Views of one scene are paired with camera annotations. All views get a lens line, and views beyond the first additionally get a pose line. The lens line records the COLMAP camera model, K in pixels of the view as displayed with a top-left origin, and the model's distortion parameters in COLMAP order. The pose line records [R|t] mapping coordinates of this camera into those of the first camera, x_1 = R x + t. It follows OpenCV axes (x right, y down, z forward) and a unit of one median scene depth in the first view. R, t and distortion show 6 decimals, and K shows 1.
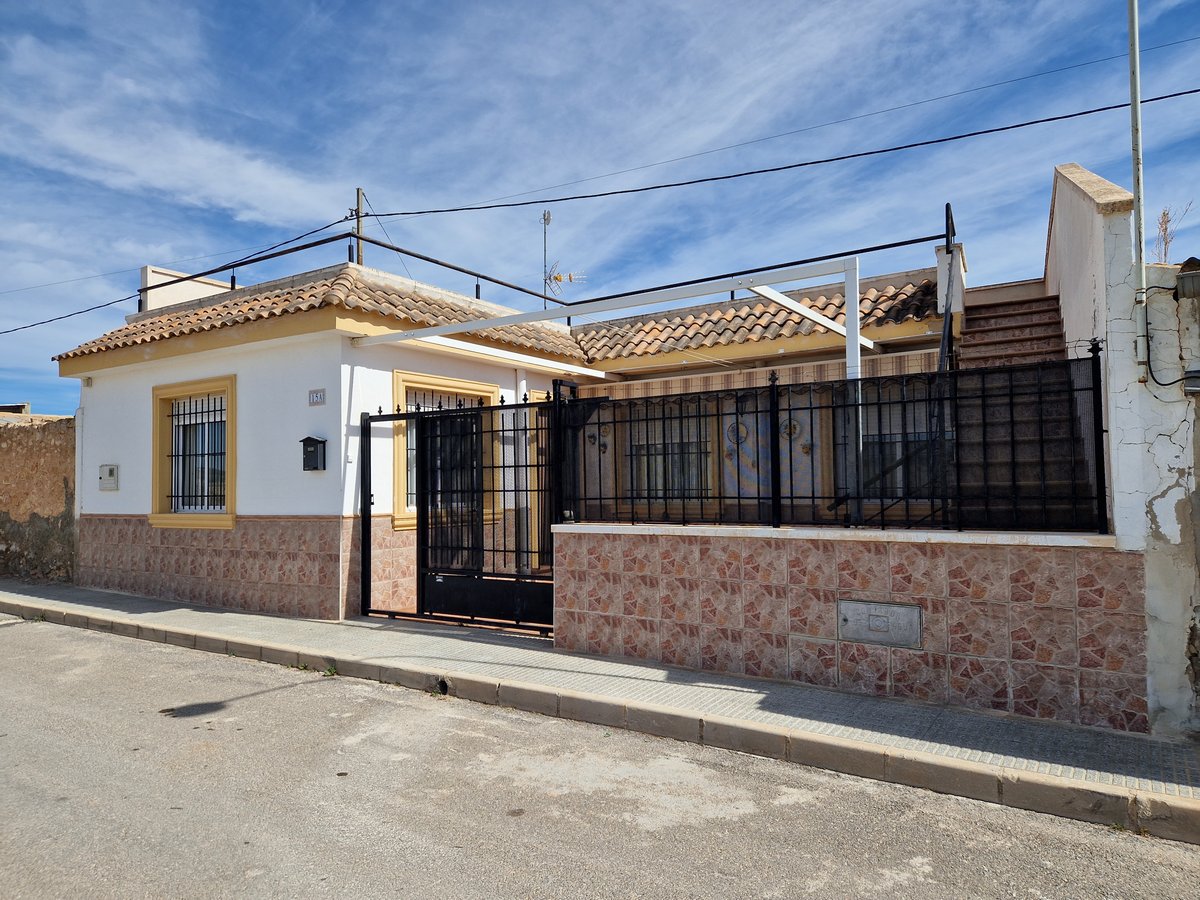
lens RADIAL K [[804.2, 0, 601.9], [0, 804.2, 446.7], [0, 0, 1]] dist [0.052211, -0.021318]
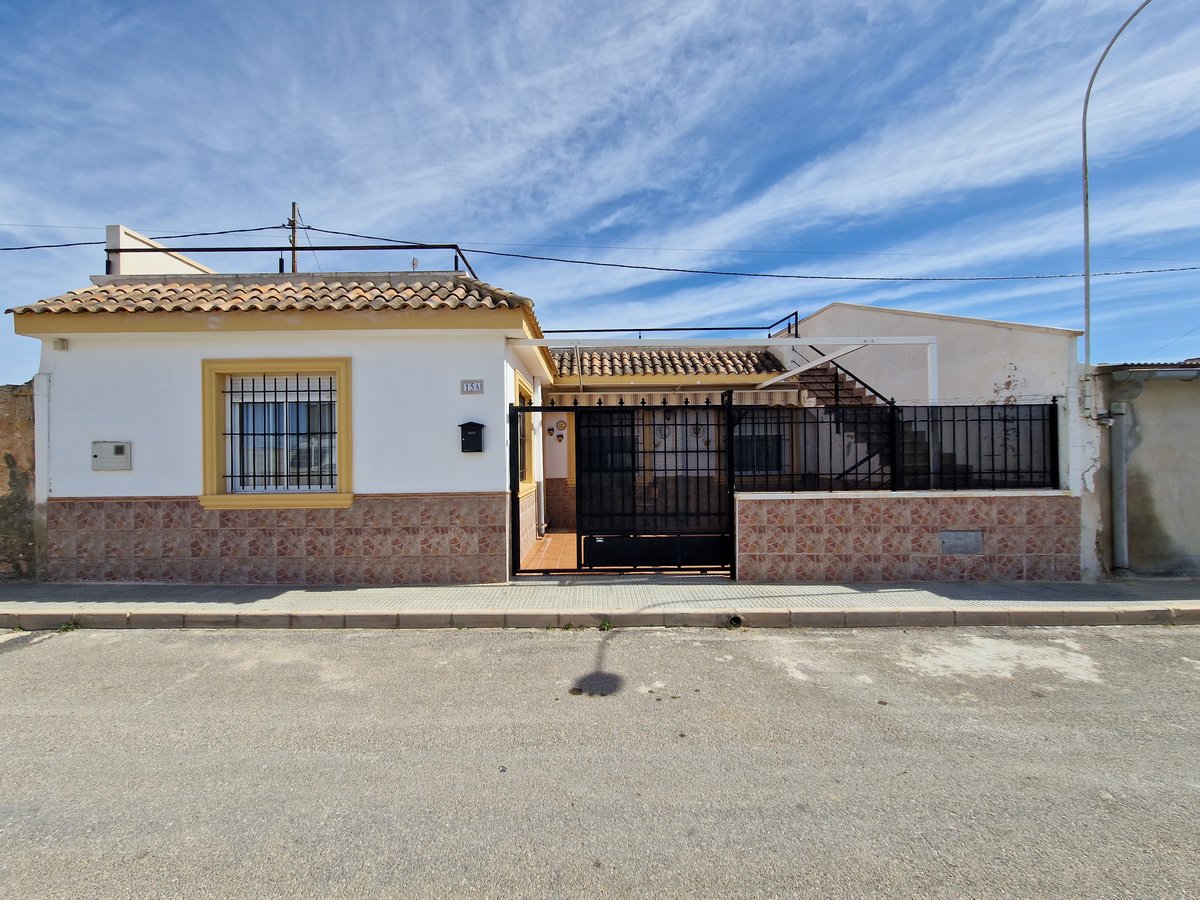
lens RADIAL K [[491.3, 0, 591.0], [0, 491.3, 453.7], [0, 0, 1]] dist [-0.002822, -0.001387]
pose [[0.831994, 0.012043, 0.554654, -0.772538], [-0.027665, 0.999421, 0.019798, 0.017253], [-0.554095, -0.031817, 0.831845, 0.447983]]
